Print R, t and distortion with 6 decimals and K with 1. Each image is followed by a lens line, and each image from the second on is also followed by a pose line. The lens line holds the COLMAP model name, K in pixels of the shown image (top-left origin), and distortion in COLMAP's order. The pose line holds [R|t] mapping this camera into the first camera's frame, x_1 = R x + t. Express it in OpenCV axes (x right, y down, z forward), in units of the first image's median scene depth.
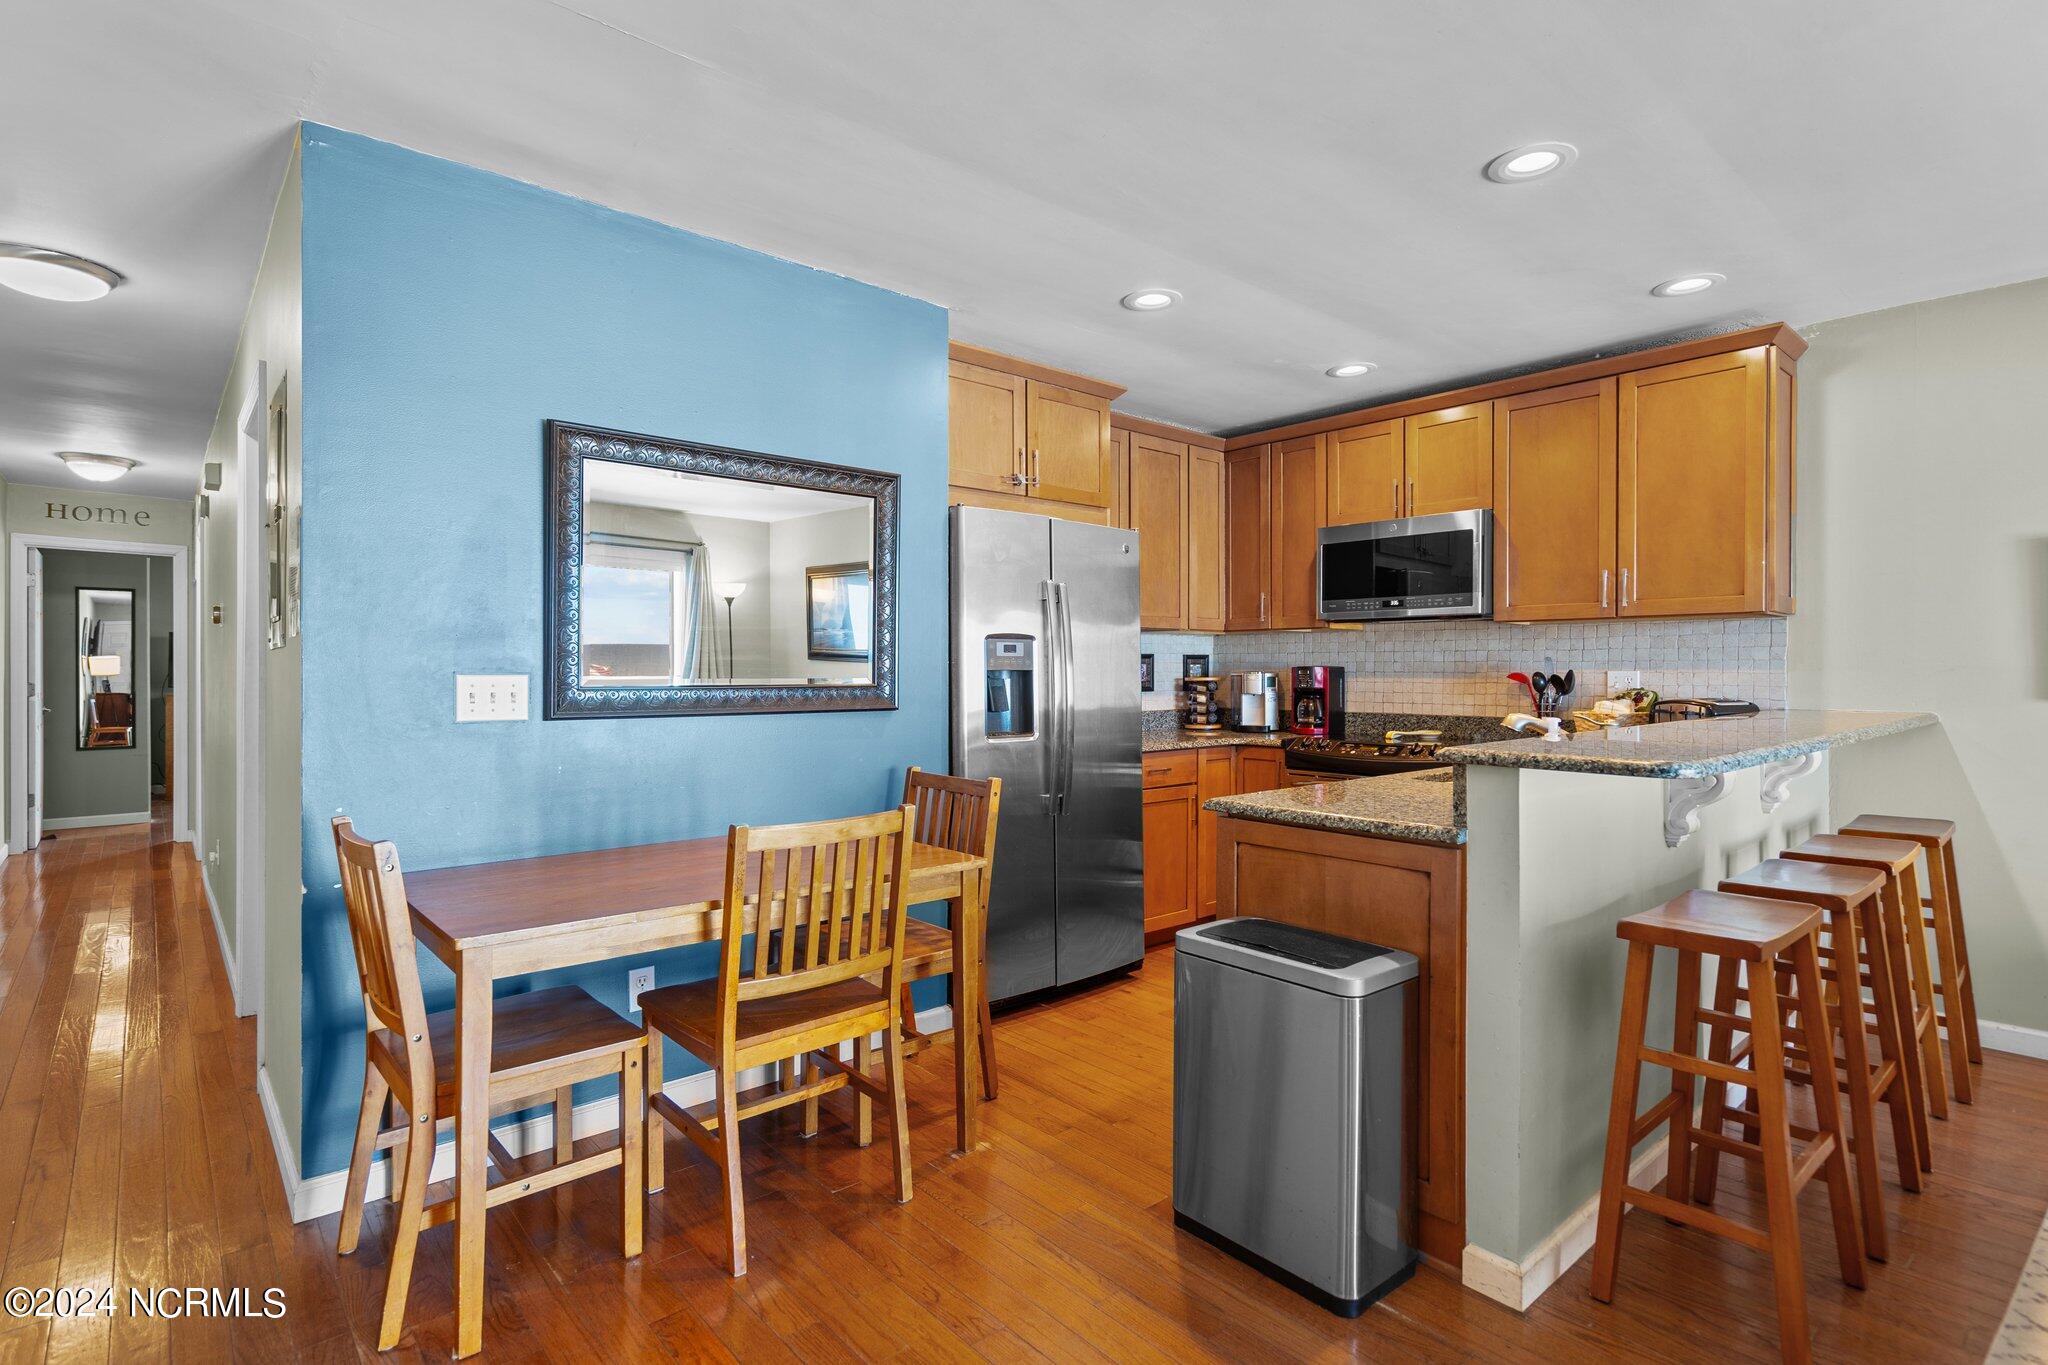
lens RADIAL K [[1004.3, 0, 1025.0], [0, 1004.3, 671.0], [0, 0, 1]] dist [-0.000300, 0.000051]
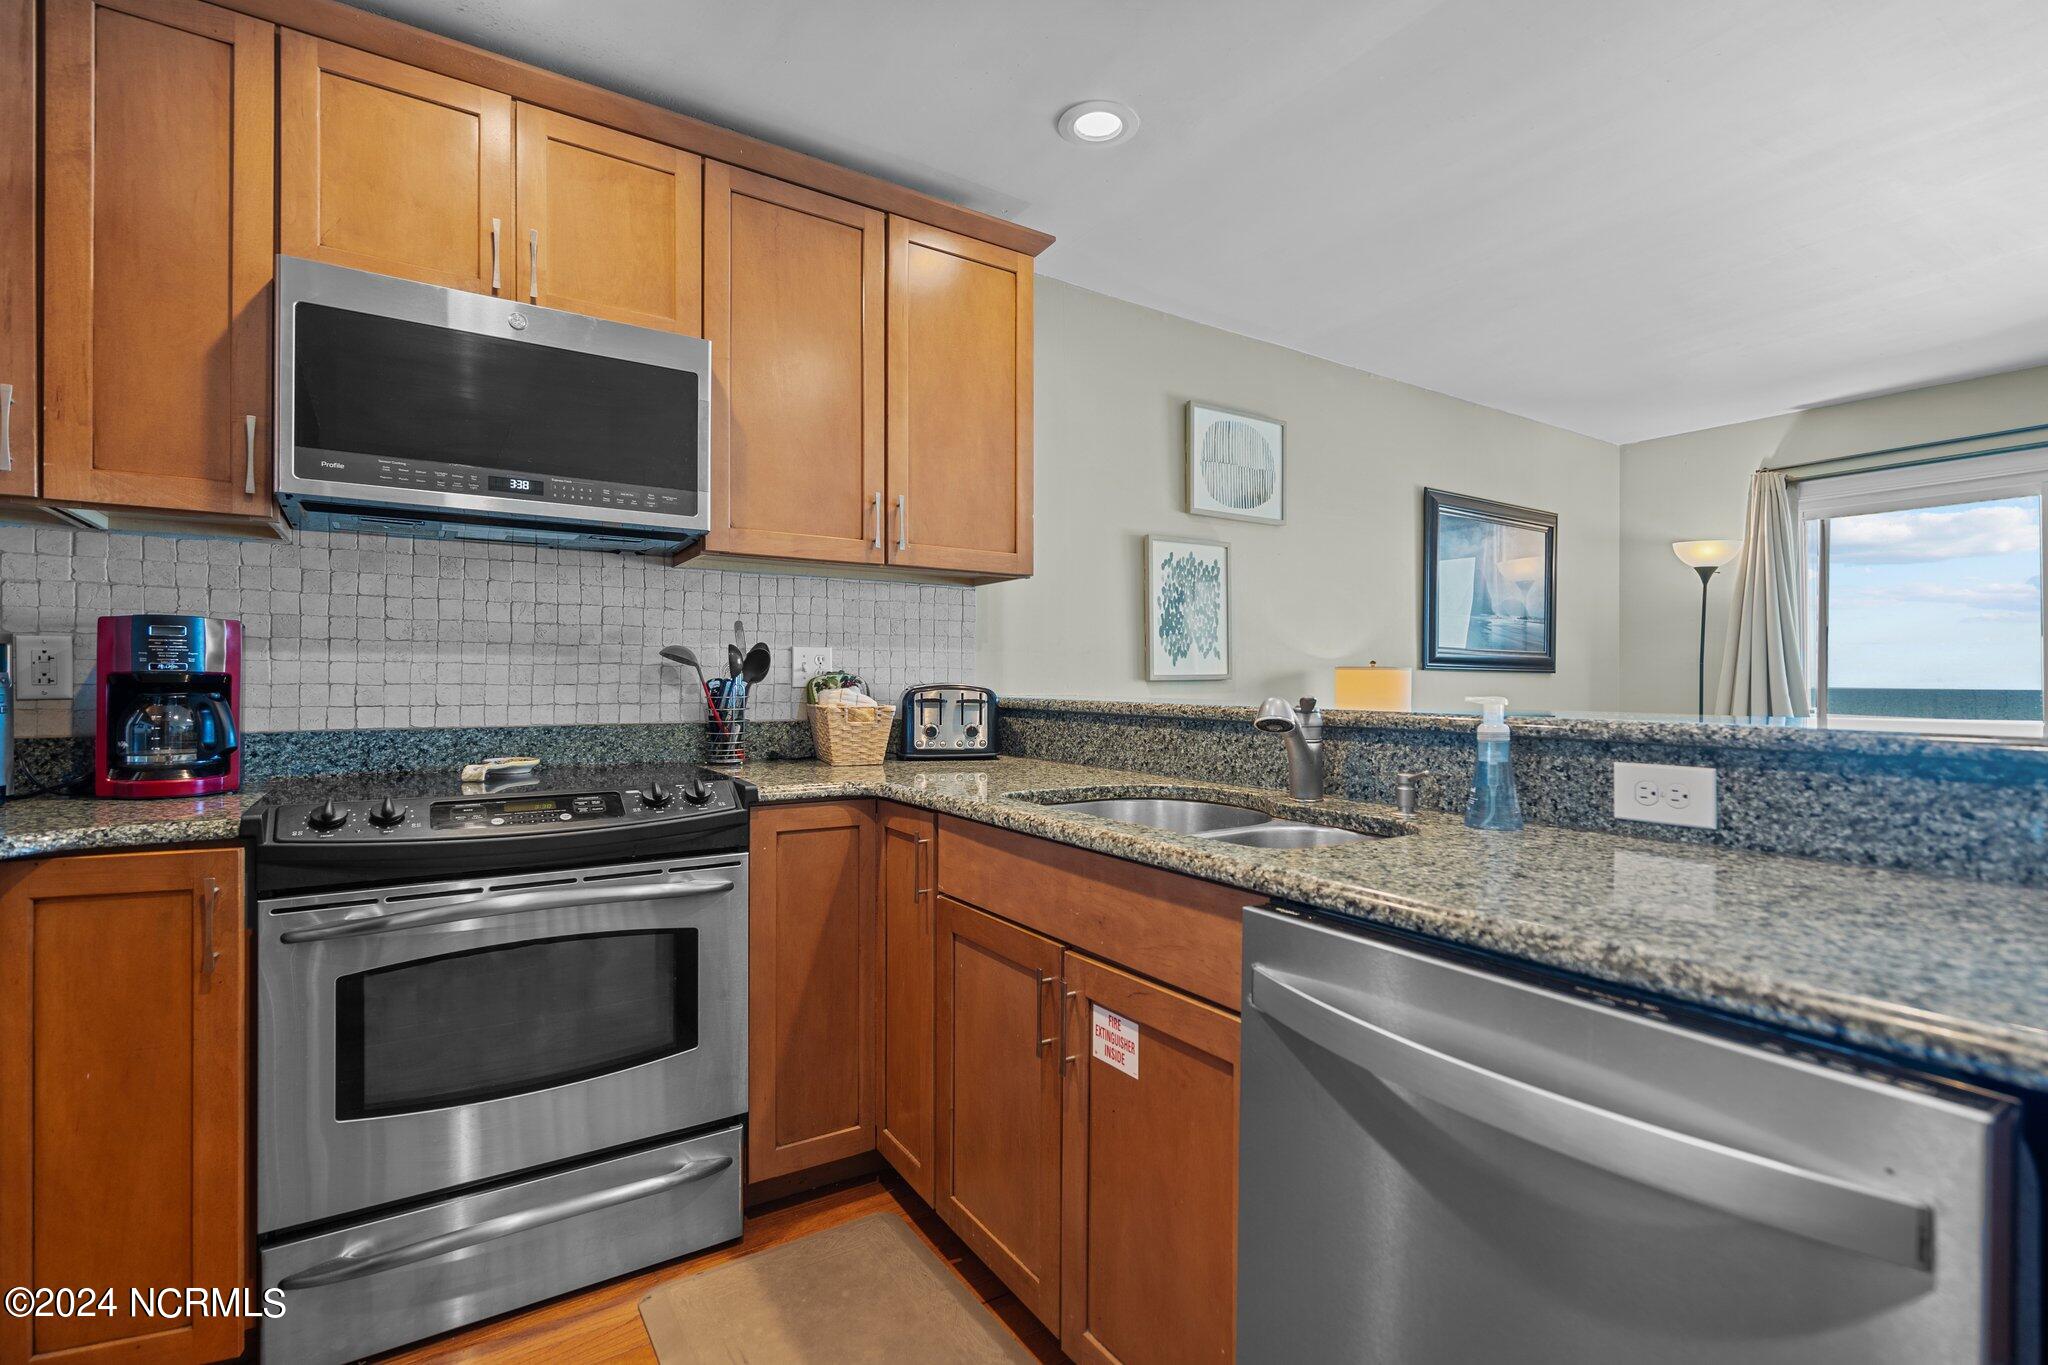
lens RADIAL K [[941.9, 0, 1030.7], [0, 941.9, 677.3], [0, 0, 1]] dist [-0.000469, 0.000291]
pose [[0.131562, 0.004555, 0.991297, -0.025648], [0.000217, 0.999989, -0.004624, 0.019799], [-0.991308, 0.000824, 0.131560, 0.628239]]
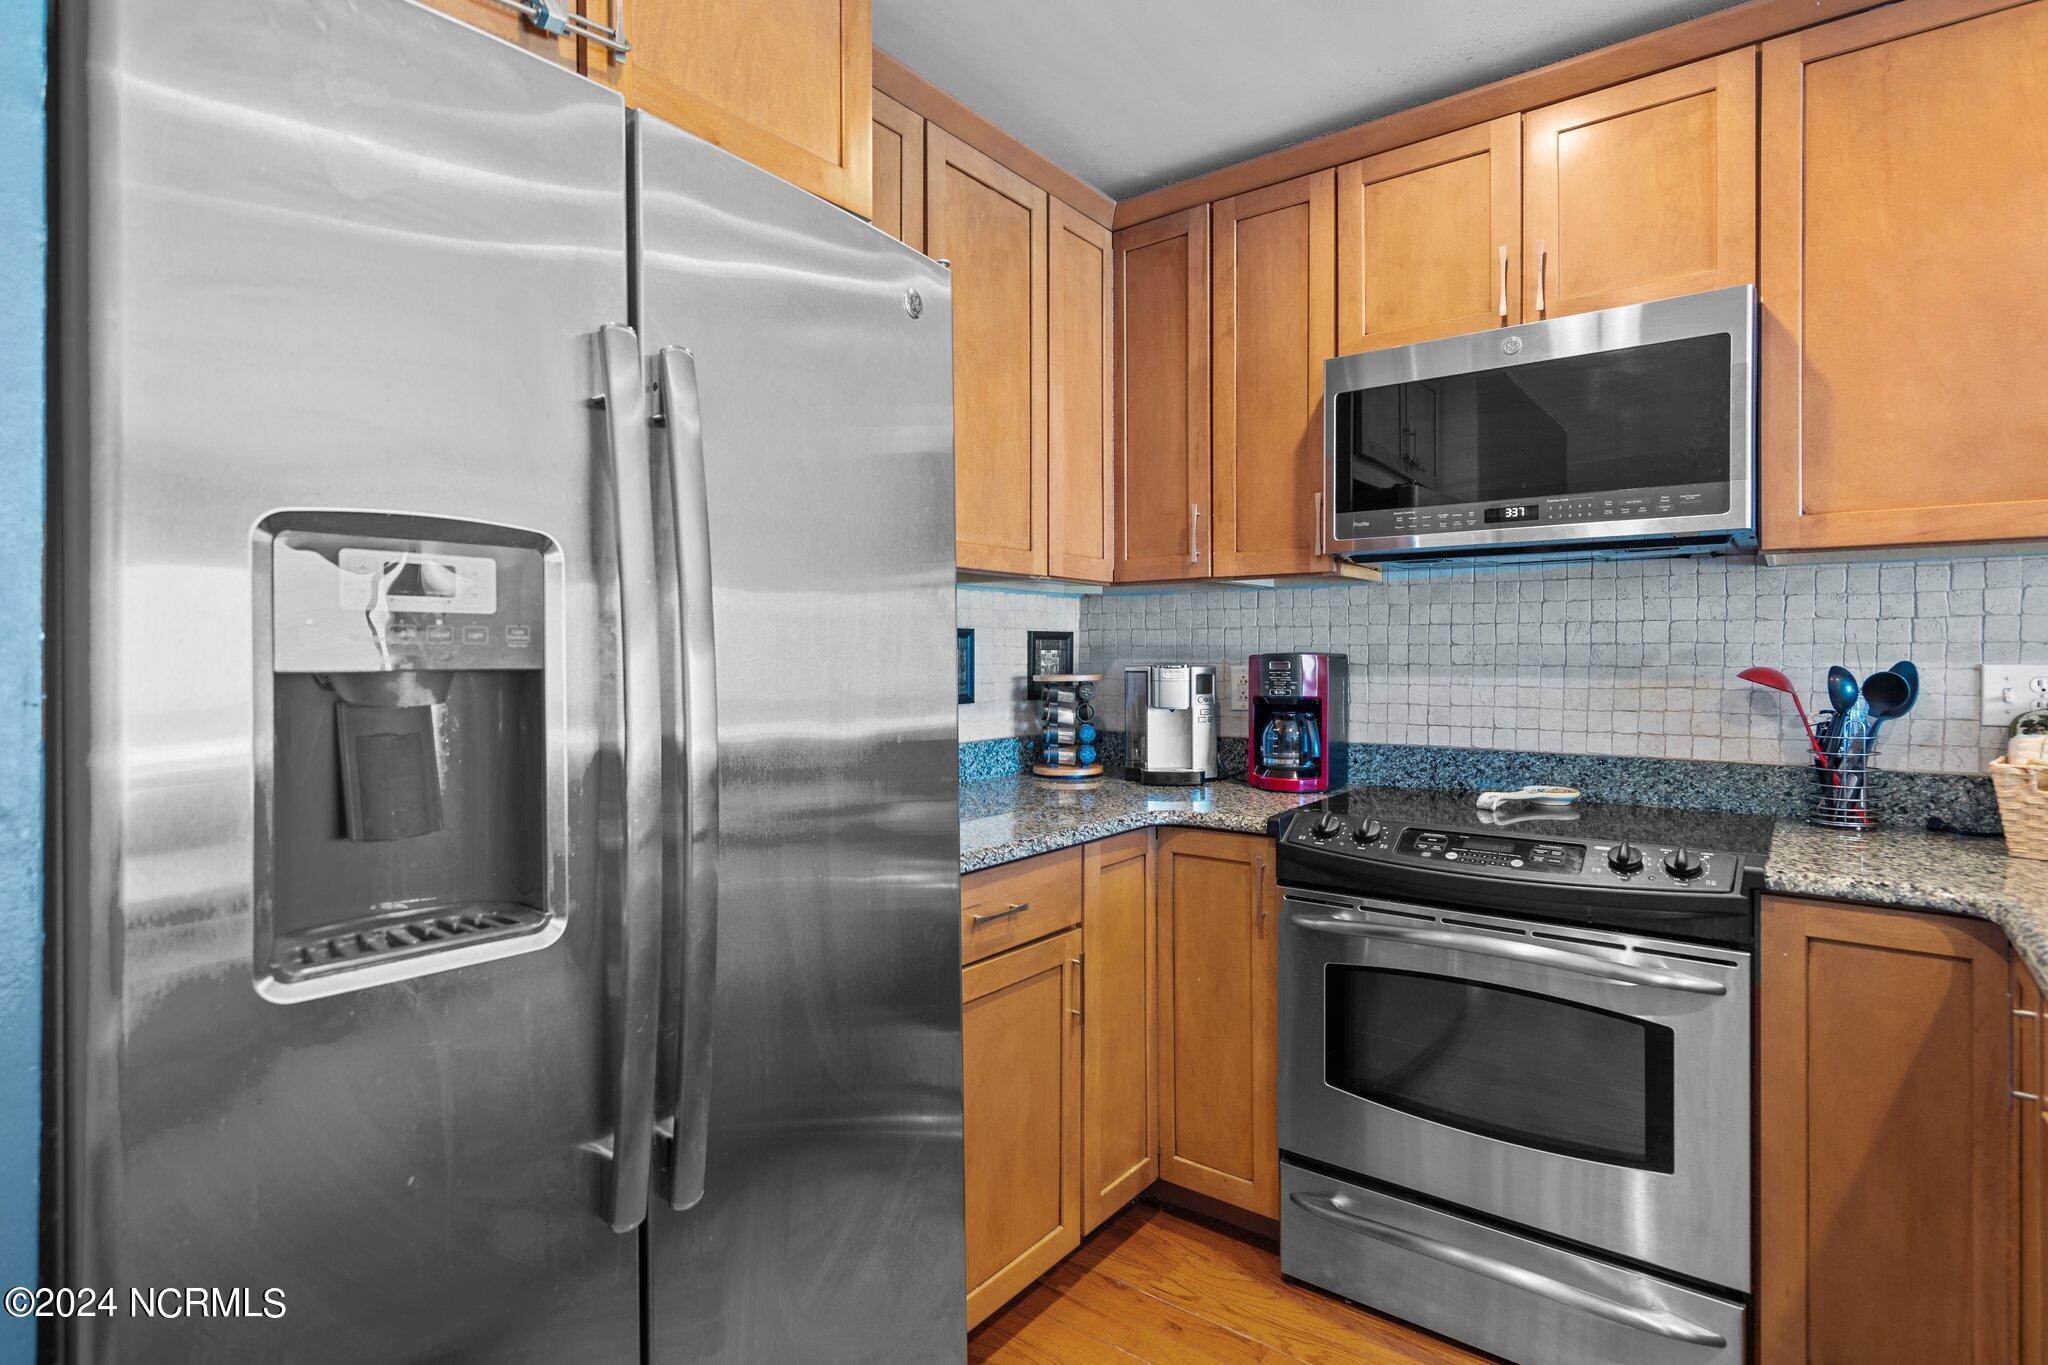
lens RADIAL K [[1023.7, 0, 1024.3], [0, 1023.7, 654.2], [0, 0, 1]] dist [0.002626, 0.000363]
pose [[0.979865, -0.000621, 0.199658, 0.053976], [0.001133, 0.999996, -0.002452, -0.003173], [-0.199656, 0.002629, 0.979863, 0.525675]]
